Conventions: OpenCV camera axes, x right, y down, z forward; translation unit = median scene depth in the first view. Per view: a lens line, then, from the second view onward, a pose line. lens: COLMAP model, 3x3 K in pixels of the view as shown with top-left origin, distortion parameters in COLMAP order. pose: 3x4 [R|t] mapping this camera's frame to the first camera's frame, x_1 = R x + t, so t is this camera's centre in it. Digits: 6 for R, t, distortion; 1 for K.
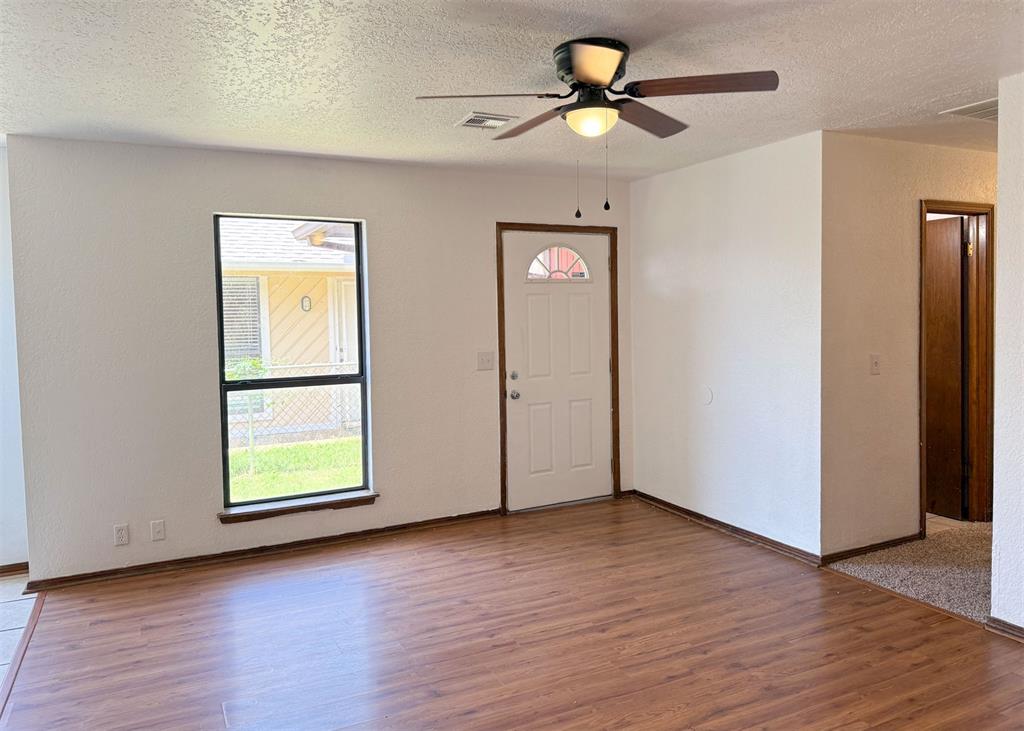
lens RADIAL K [[734.3, 0, 515.9], [0, 734.3, 361.5], [0, 0, 1]] dist [0.050055, -0.076171]
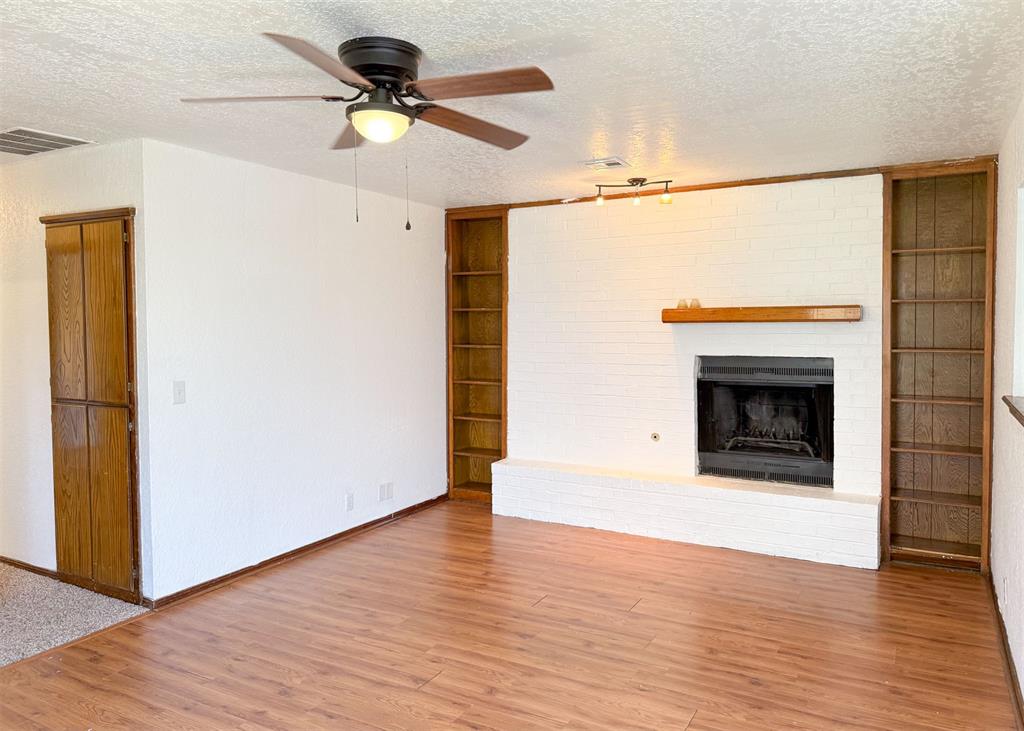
lens RADIAL K [[728.9, 0, 525.2], [0, 728.9, 343.2], [0, 0, 1]] dist [0.047702, -0.059974]
pose [[-0.569000, -0.004521, 0.822325, -0.602787], [0.076740, 0.995329, 0.058572, -0.073580], [-0.818749, 0.096433, -0.565995, 1.097073]]
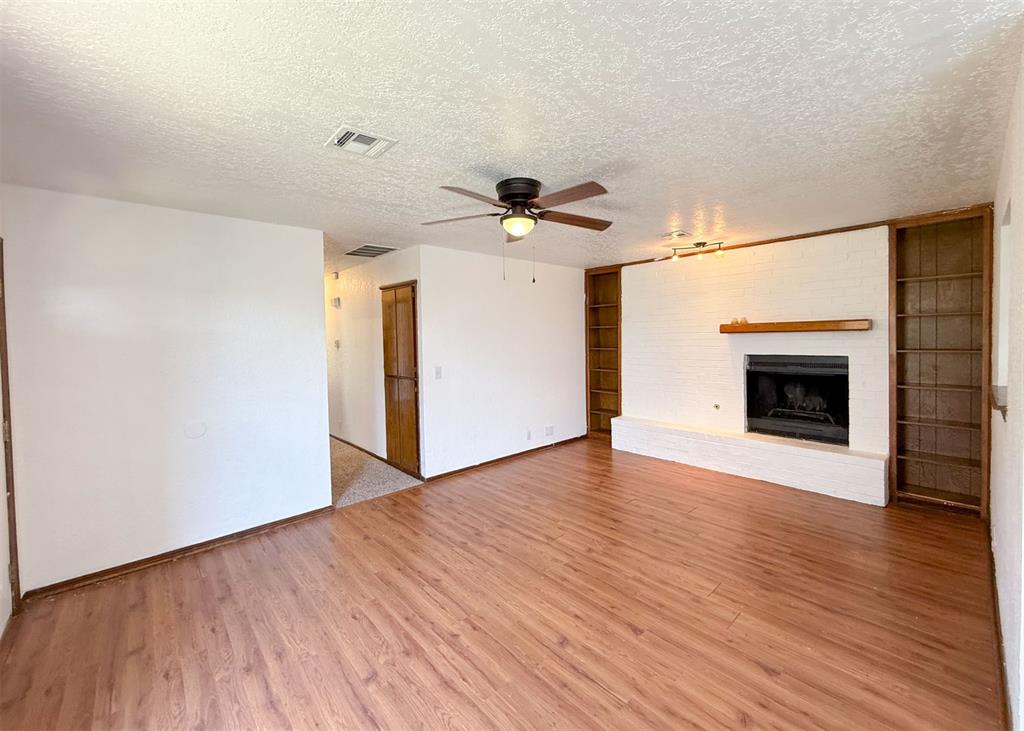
lens RADIAL K [[415.8, 0, 513.5], [0, 415.8, 346.5], [0, 0, 1]] dist [0.000414, -0.000016]
pose [[-0.271492, -0.001398, 0.962440, -0.633911], [0.095797, 0.994994, 0.028469, -0.065692], [-0.957661, 0.099928, -0.269999, 1.010943]]
